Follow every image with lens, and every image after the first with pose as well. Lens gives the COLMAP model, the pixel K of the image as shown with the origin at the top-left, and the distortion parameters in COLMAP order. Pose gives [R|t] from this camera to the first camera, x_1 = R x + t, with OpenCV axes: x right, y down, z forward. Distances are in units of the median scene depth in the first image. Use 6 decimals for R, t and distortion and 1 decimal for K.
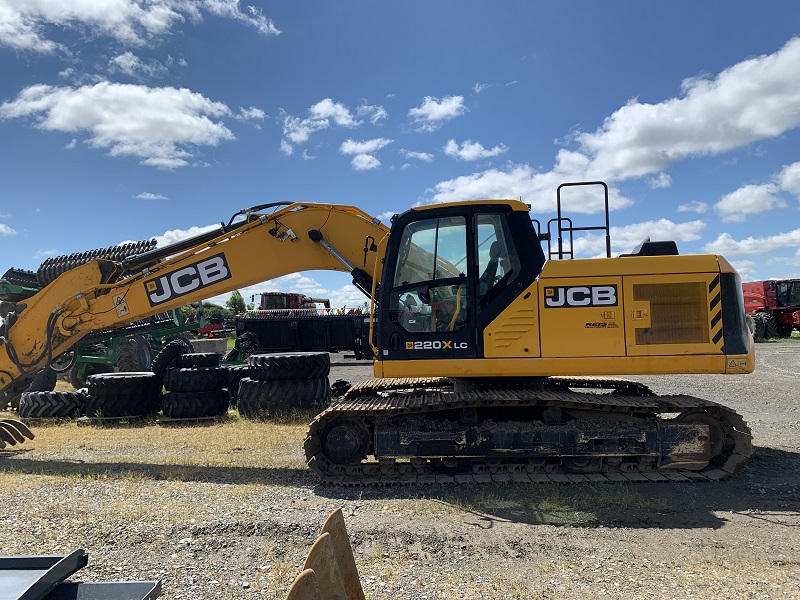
lens RADIAL K [[622.8, 0, 400.0], [0, 622.8, 300.0], [0, 0, 1]] dist [0.074974, -0.168769]
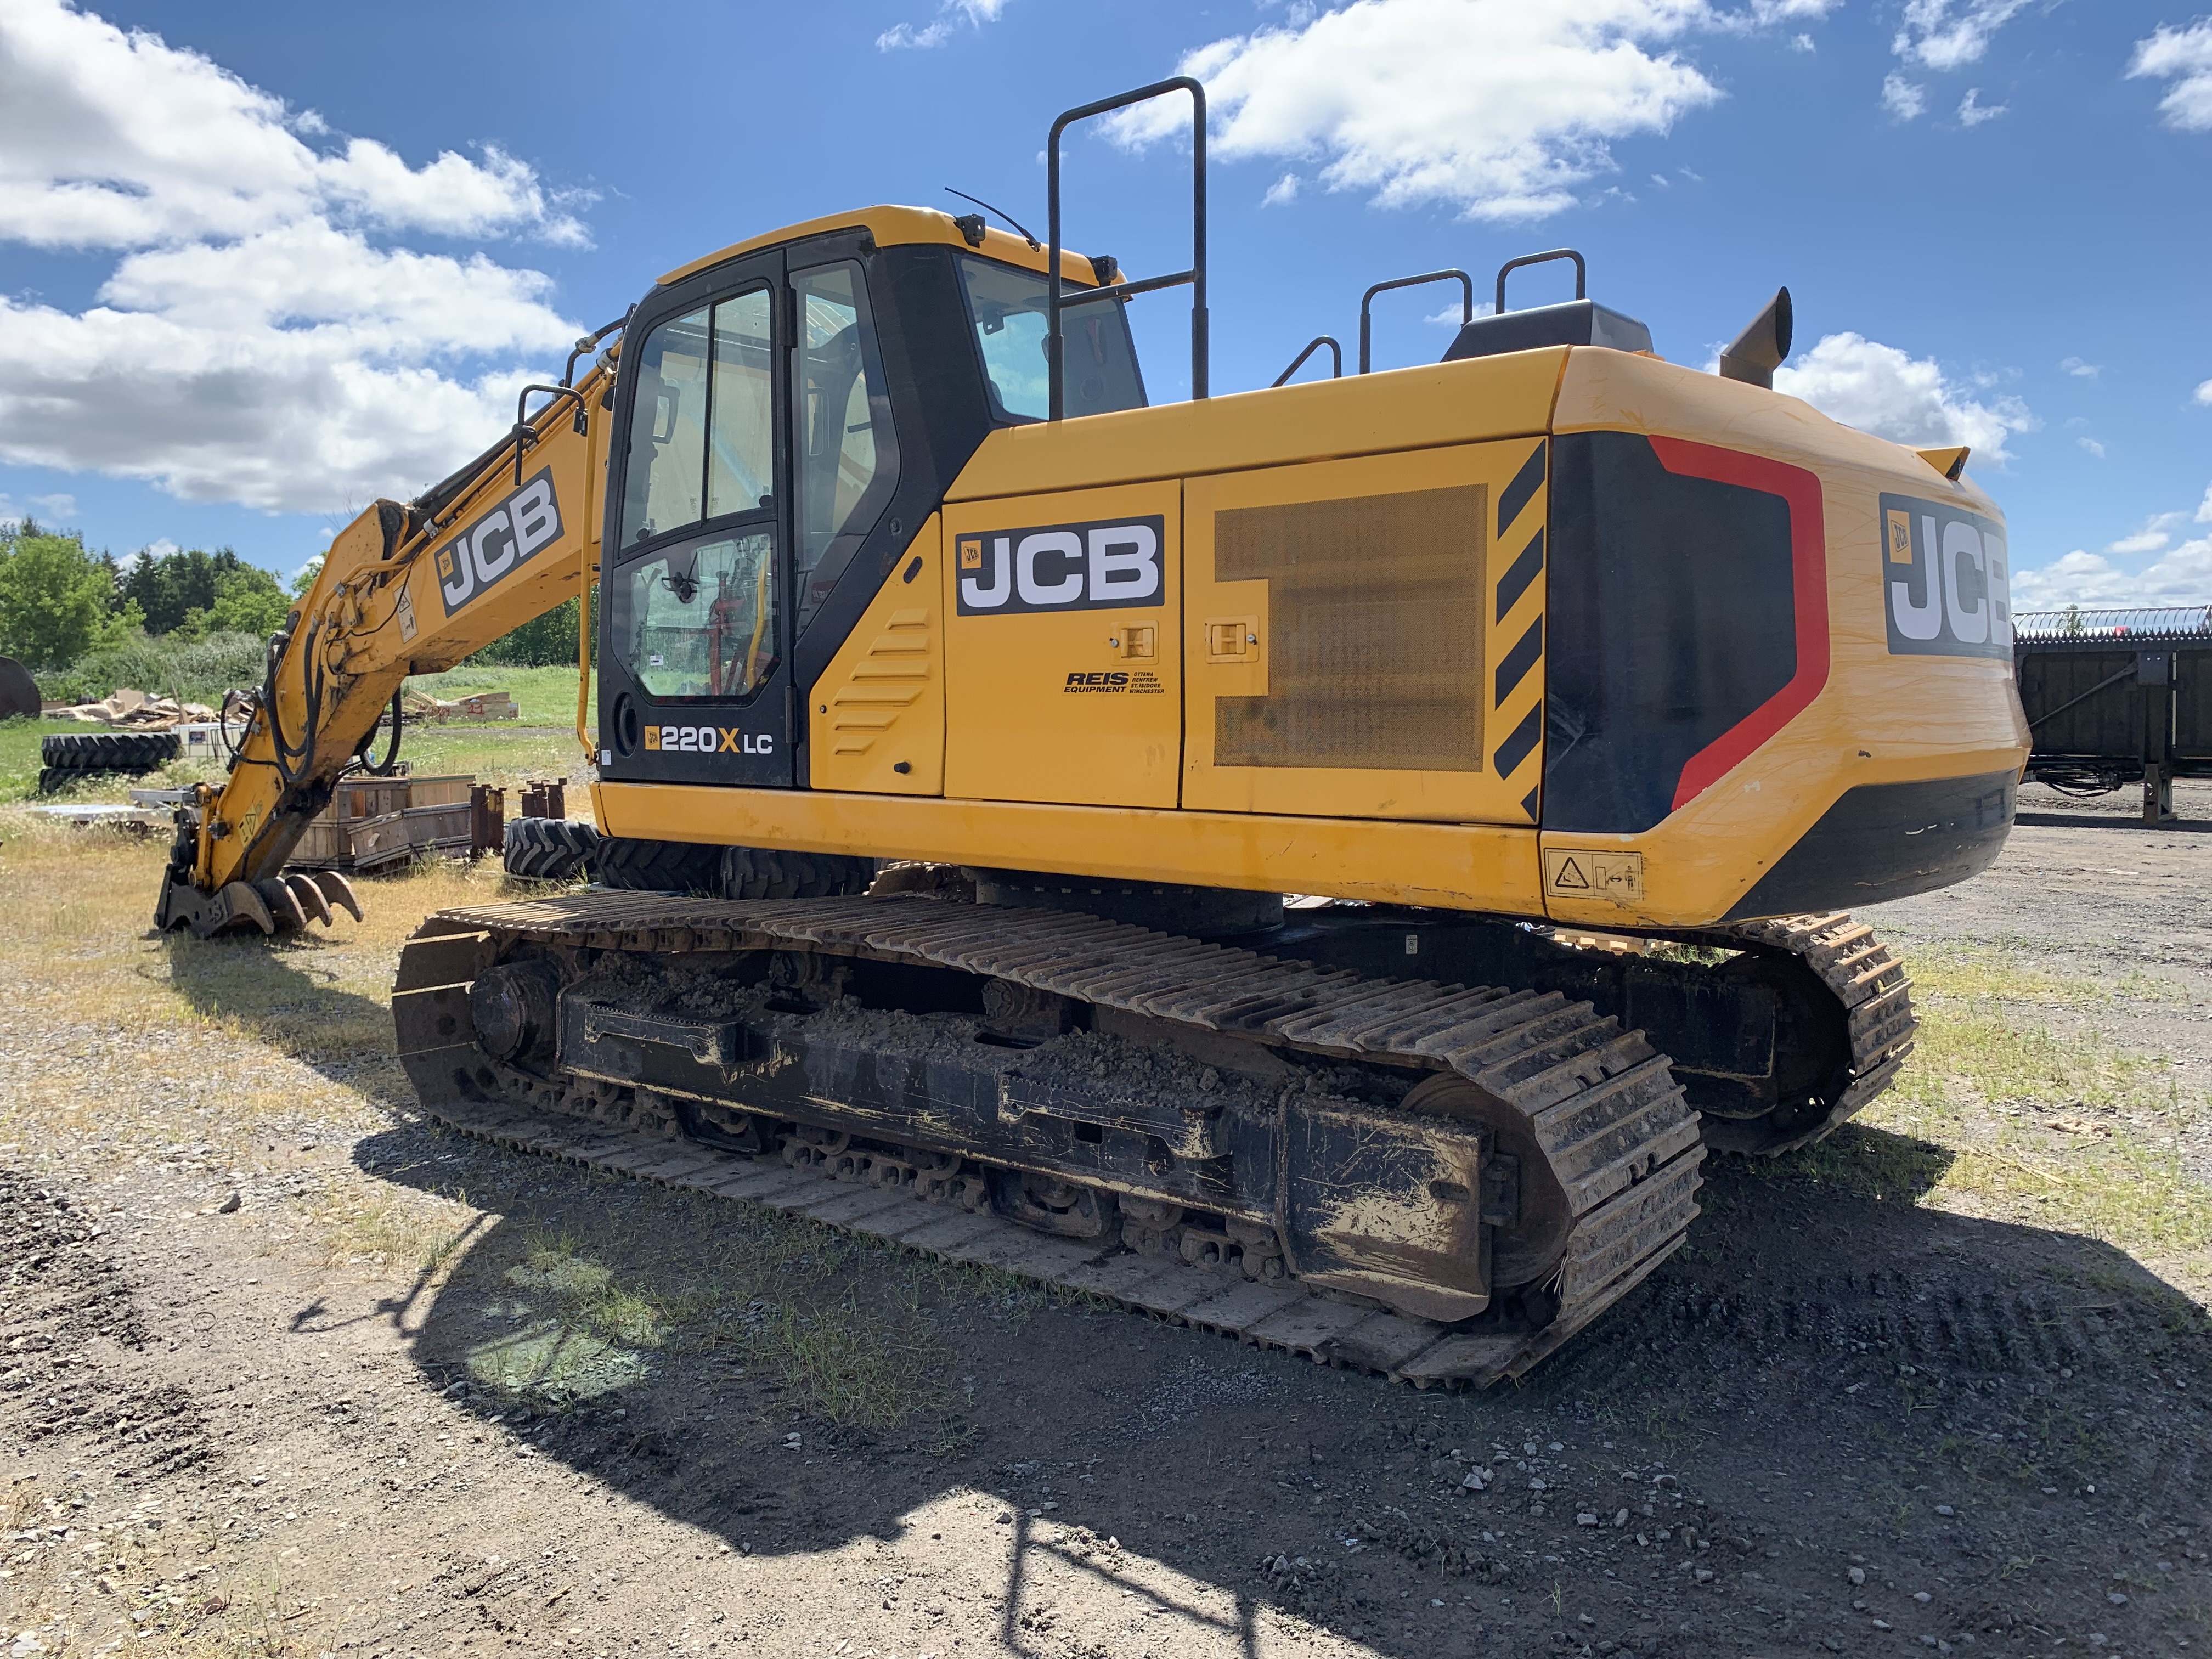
lens RADIAL K [[1738.2, 0, 1049.1], [0, 1738.2, 827.9], [0, 0, 1]] dist [0.088117, -0.111428]
pose [[0.807411, 0.064162, -0.586490, 0.700443], [0.013720, 0.991758, 0.127386, 0.008640], [0.589830, -0.110899, 0.799877, 0.411949]]
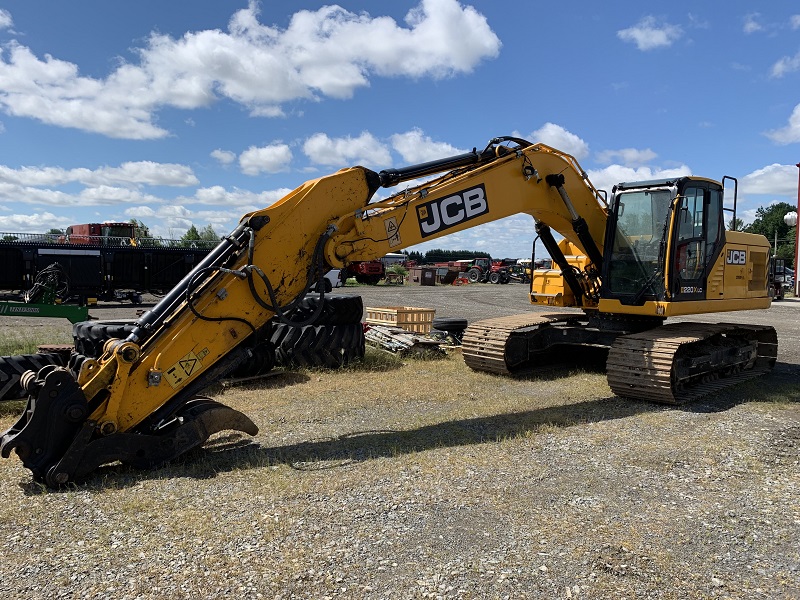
lens RADIAL K [[622.8, 0, 400.0], [0, 622.8, 300.0], [0, 0, 1]] dist [0.074974, -0.168769]
pose [[0.678863, 0.004065, 0.734253, -1.276219], [-0.066087, 0.996264, 0.055586, 0.061778], [-0.731284, -0.086260, 0.676596, 0.572765]]
